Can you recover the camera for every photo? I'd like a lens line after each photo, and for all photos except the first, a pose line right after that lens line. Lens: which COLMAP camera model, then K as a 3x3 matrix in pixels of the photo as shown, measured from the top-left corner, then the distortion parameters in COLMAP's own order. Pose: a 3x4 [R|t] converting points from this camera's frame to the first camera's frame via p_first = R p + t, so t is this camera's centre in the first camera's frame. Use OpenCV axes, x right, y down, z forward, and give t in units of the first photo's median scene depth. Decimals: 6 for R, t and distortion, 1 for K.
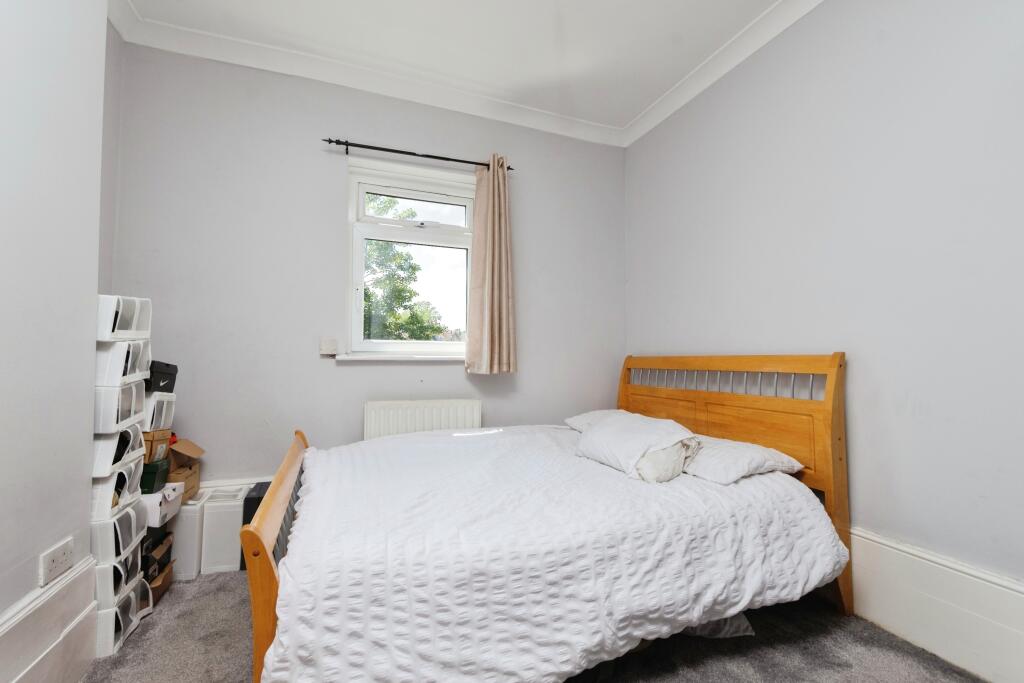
lens RADIAL K [[453.9, 0, 512.0], [0, 453.9, 341.5], [0, 0, 1]] dist [-0.001164, -0.000139]
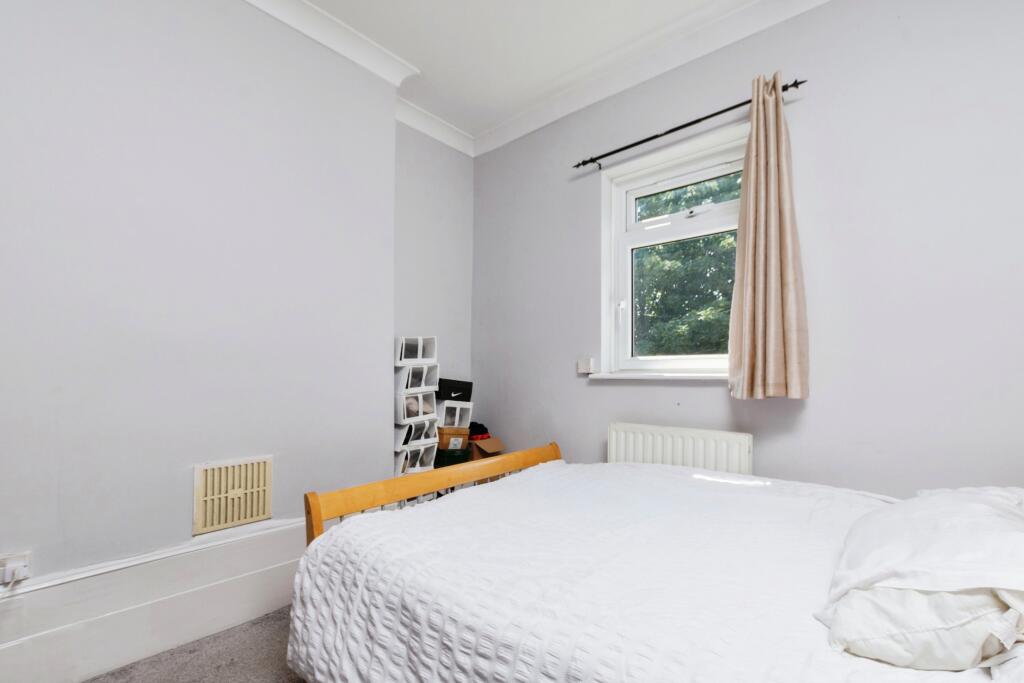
lens RADIAL K [[449.4, 0, 512.3], [0, 449.4, 371.4], [0, 0, 1]] dist [0.000490, 0.000049]
pose [[0.480894, -0.011639, -0.876701, 0.411118], [0.030649, 0.999524, 0.003542, 0.015166], [0.876243, -0.028574, 0.481022, 0.369274]]
